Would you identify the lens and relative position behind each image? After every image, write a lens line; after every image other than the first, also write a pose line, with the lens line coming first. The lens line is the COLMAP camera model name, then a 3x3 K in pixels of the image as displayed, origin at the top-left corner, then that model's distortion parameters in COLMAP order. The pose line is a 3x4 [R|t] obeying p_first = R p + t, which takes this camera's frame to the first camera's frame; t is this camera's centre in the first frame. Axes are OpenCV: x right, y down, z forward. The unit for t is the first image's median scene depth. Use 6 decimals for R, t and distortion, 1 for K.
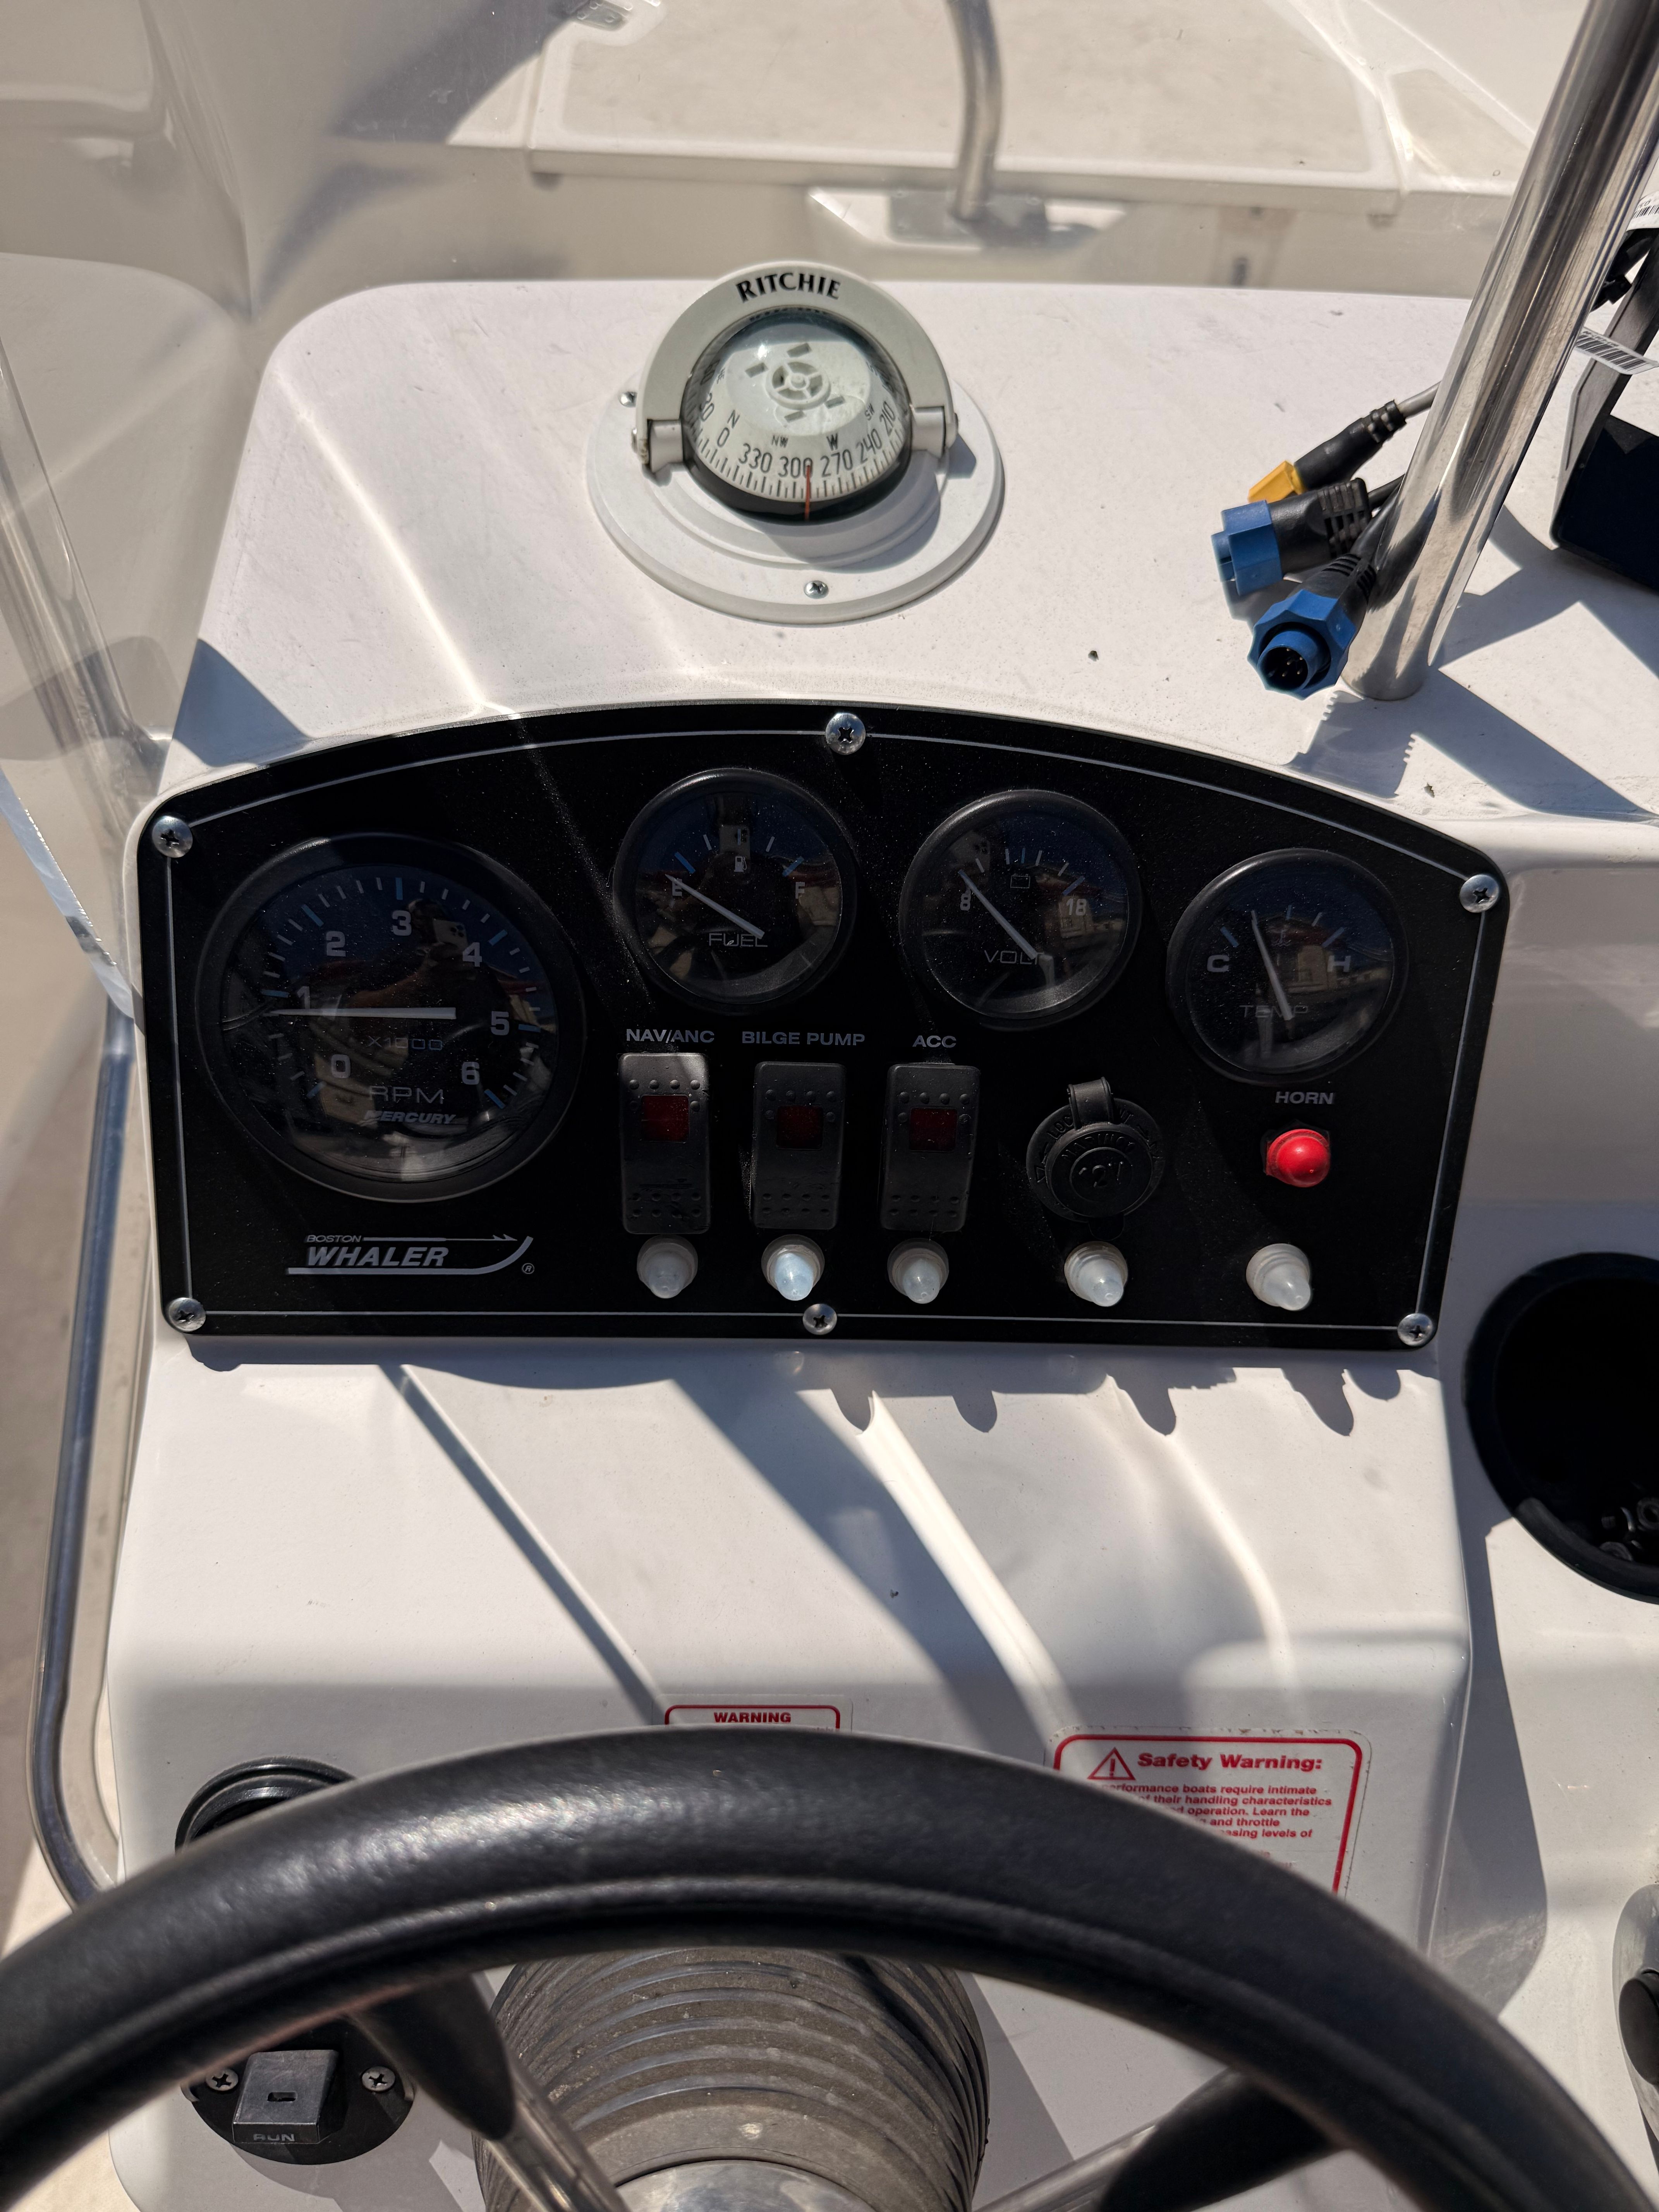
lens RADIAL K [[1543.9, 0, 819.5], [0, 1543.9, 1152.6], [0, 0, 1]] dist [0.059450, -0.079276]
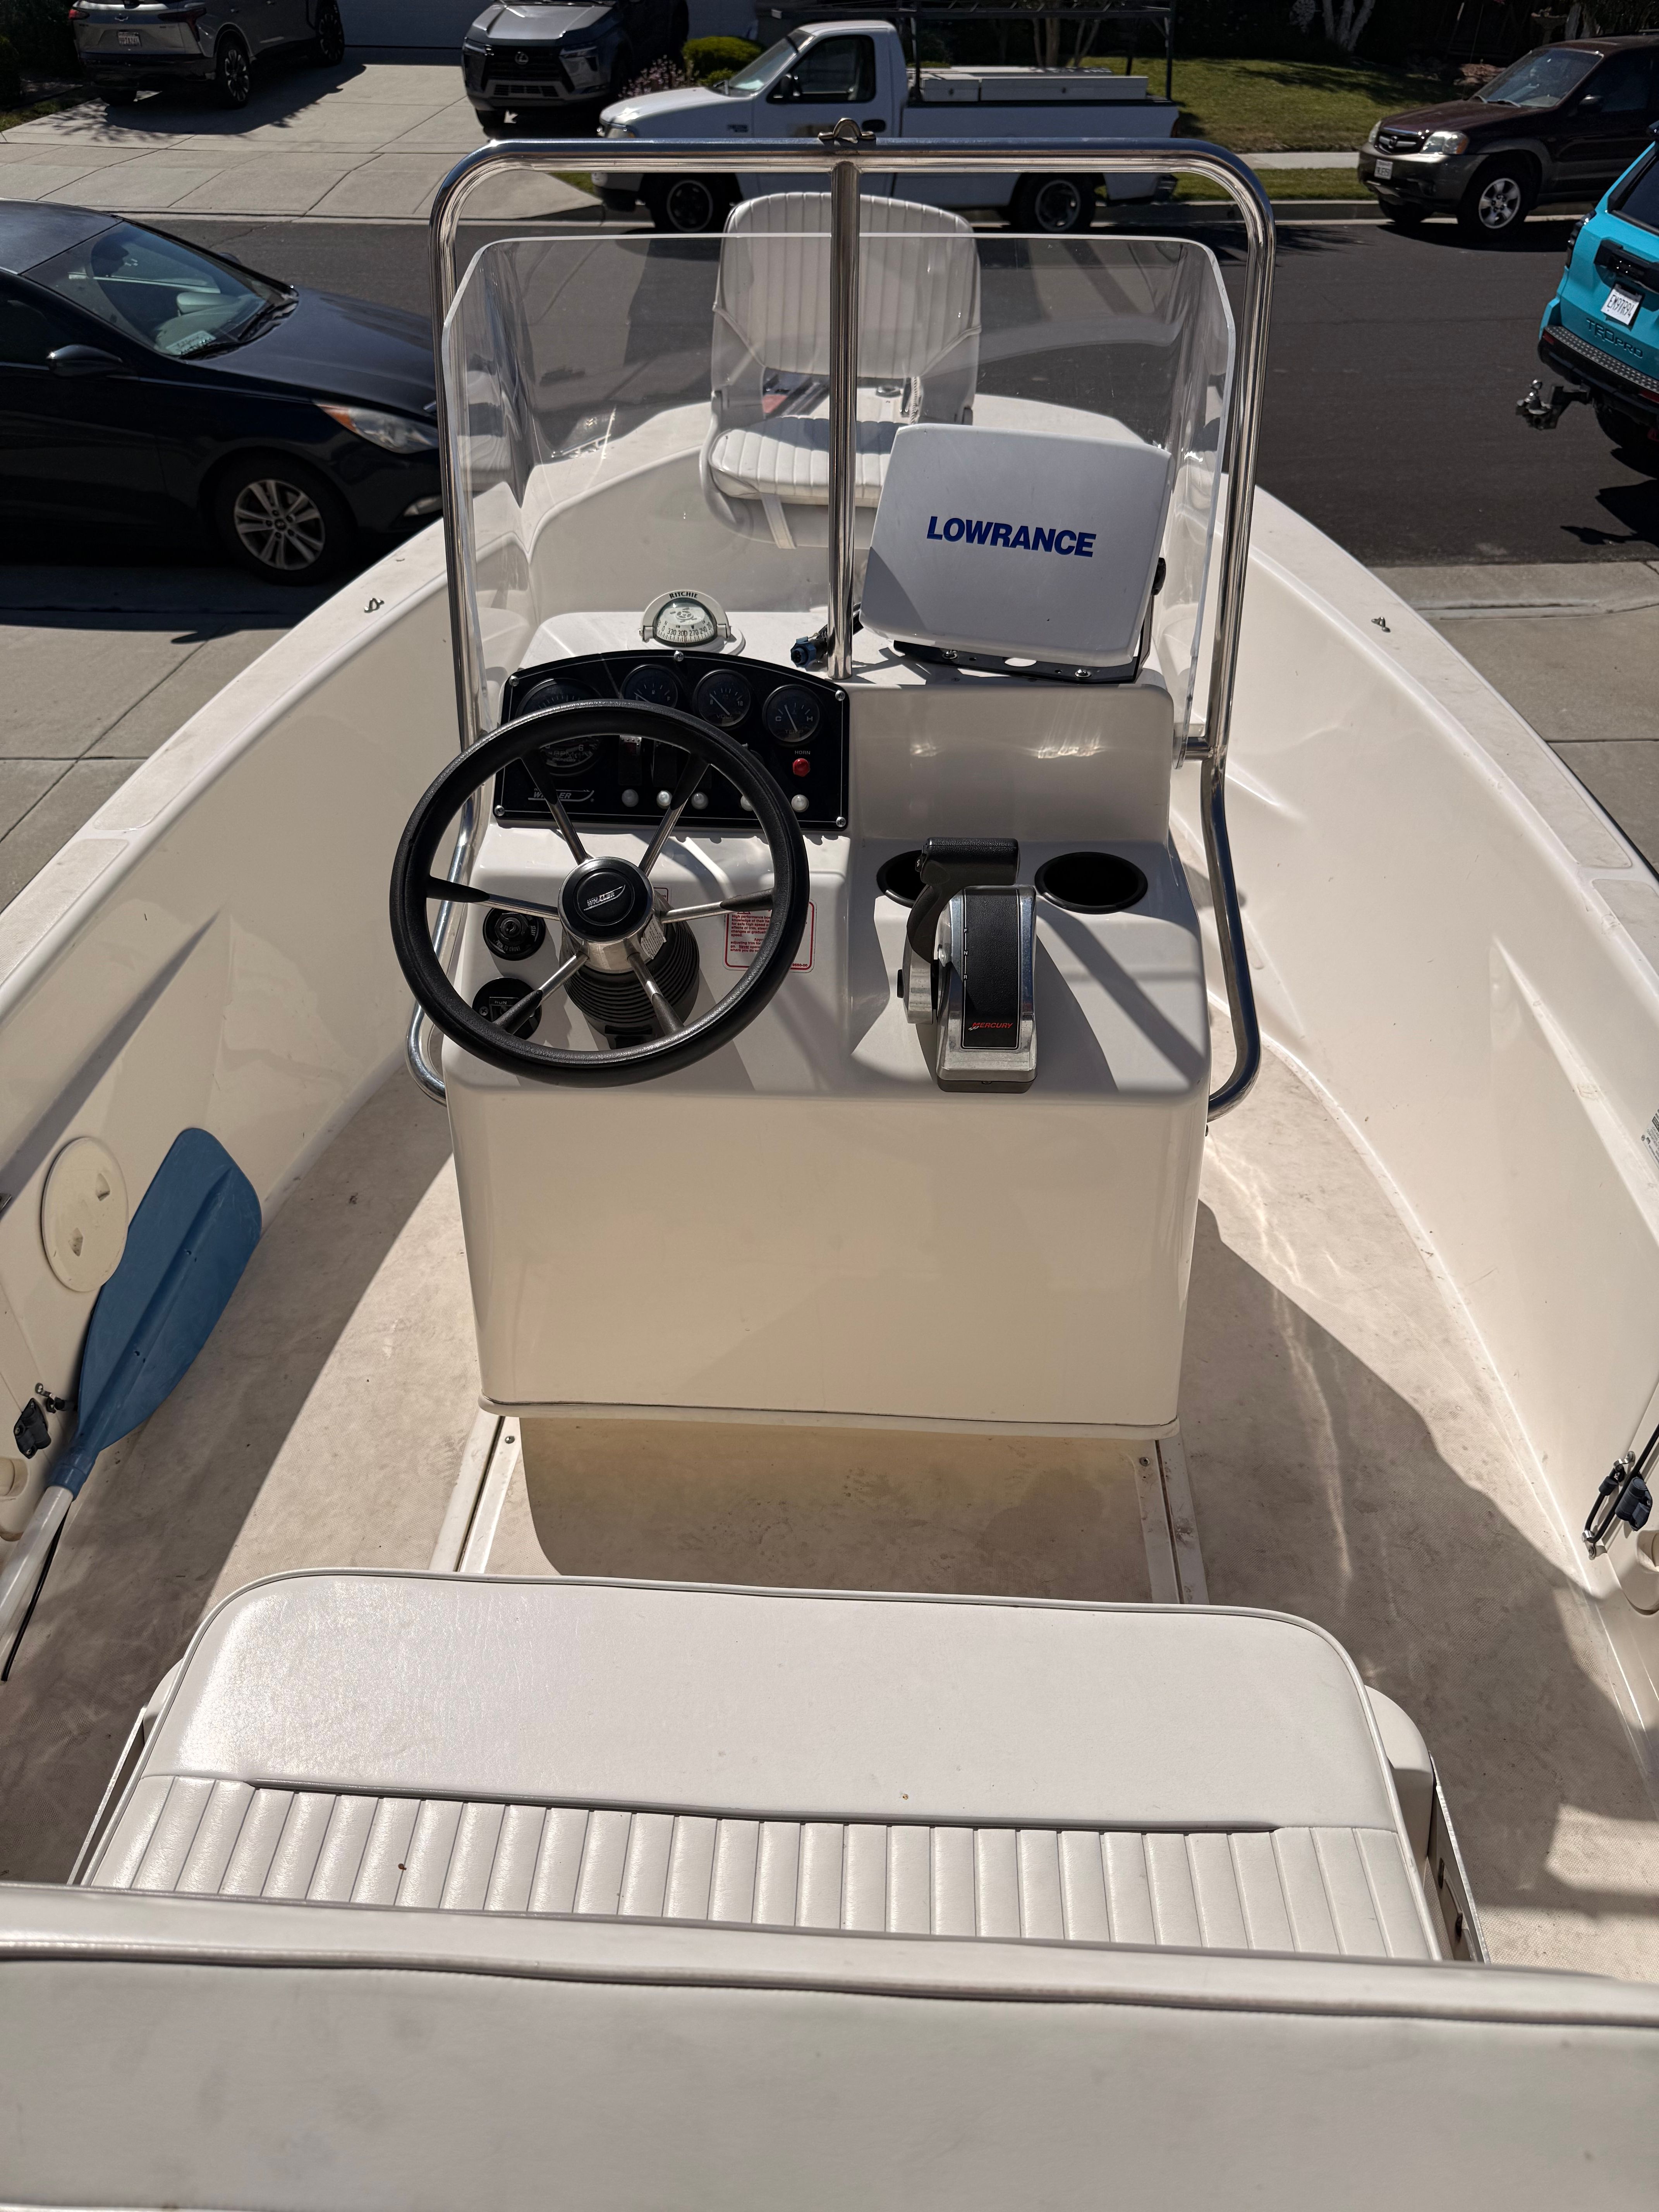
lens RADIAL K [[1543.9, 0, 819.5], [0, 1543.9, 1152.6], [0, 0, 1]] dist [0.059450, -0.079276]
pose [[0.998169, 0.000530, -0.060483, 0.549932], [-0.024074, 0.920822, -0.389239, 2.182632], [0.055487, 0.389982, 0.919149, -1.941932]]
